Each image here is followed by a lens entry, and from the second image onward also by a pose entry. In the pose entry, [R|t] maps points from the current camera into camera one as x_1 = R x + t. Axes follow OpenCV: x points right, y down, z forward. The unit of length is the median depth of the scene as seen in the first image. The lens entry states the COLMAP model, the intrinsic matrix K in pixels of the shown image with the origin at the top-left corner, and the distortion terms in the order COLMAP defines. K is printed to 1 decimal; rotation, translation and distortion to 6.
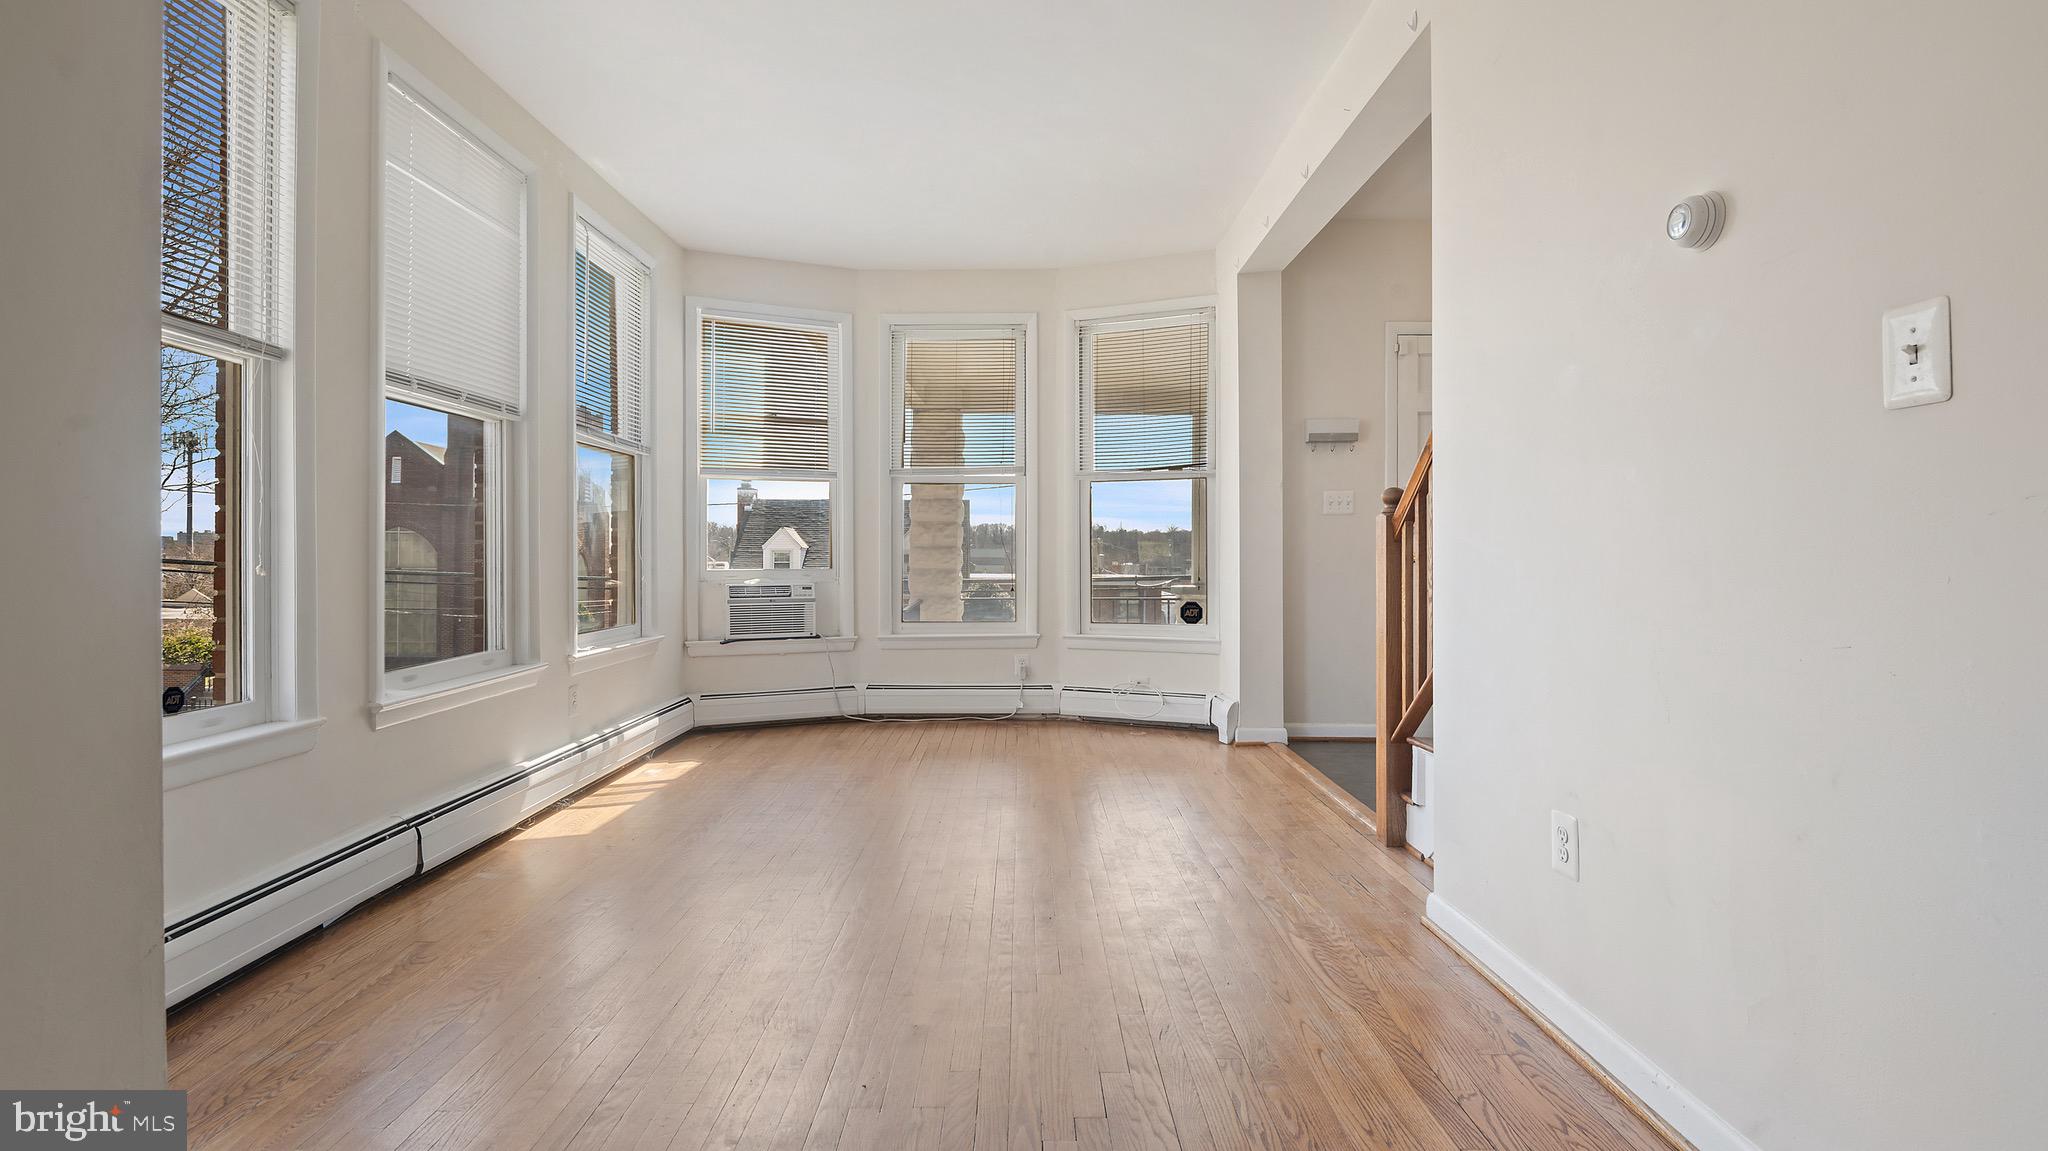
lens RADIAL K [[948.1, 0, 1031.0], [0, 948.1, 560.8], [0, 0, 1]] dist [-0.004903, -0.001112]
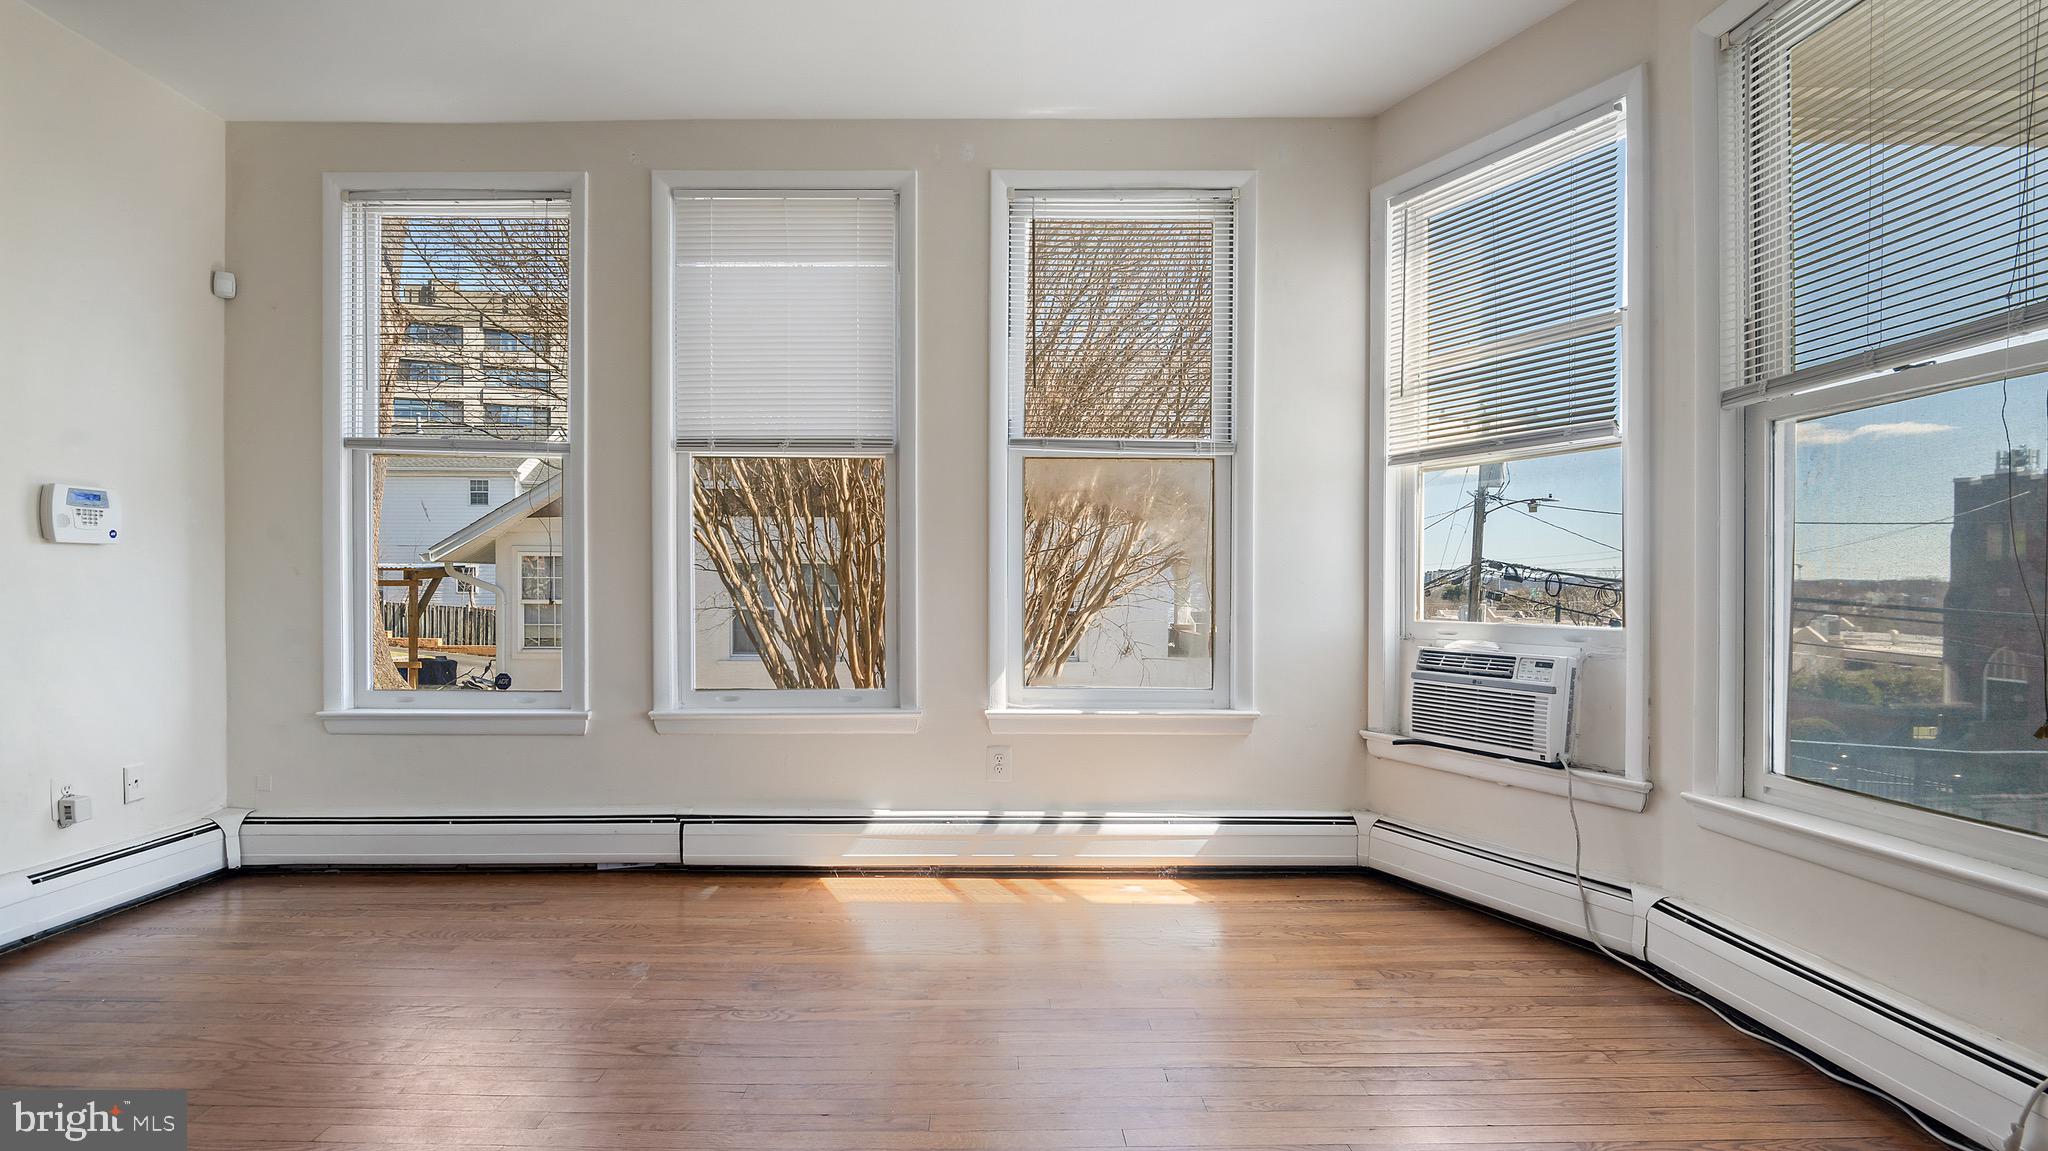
lens RADIAL K [[960.0, 0, 906.6], [0, 960.0, 590.5], [0, 0, 1]] dist [-0.001318, -0.000054]
pose [[-0.002521, 0.014090, -0.999898, 0.329614], [-0.011487, 0.999834, 0.014118, -0.017319], [0.999931, 0.011522, -0.002359, 0.783209]]
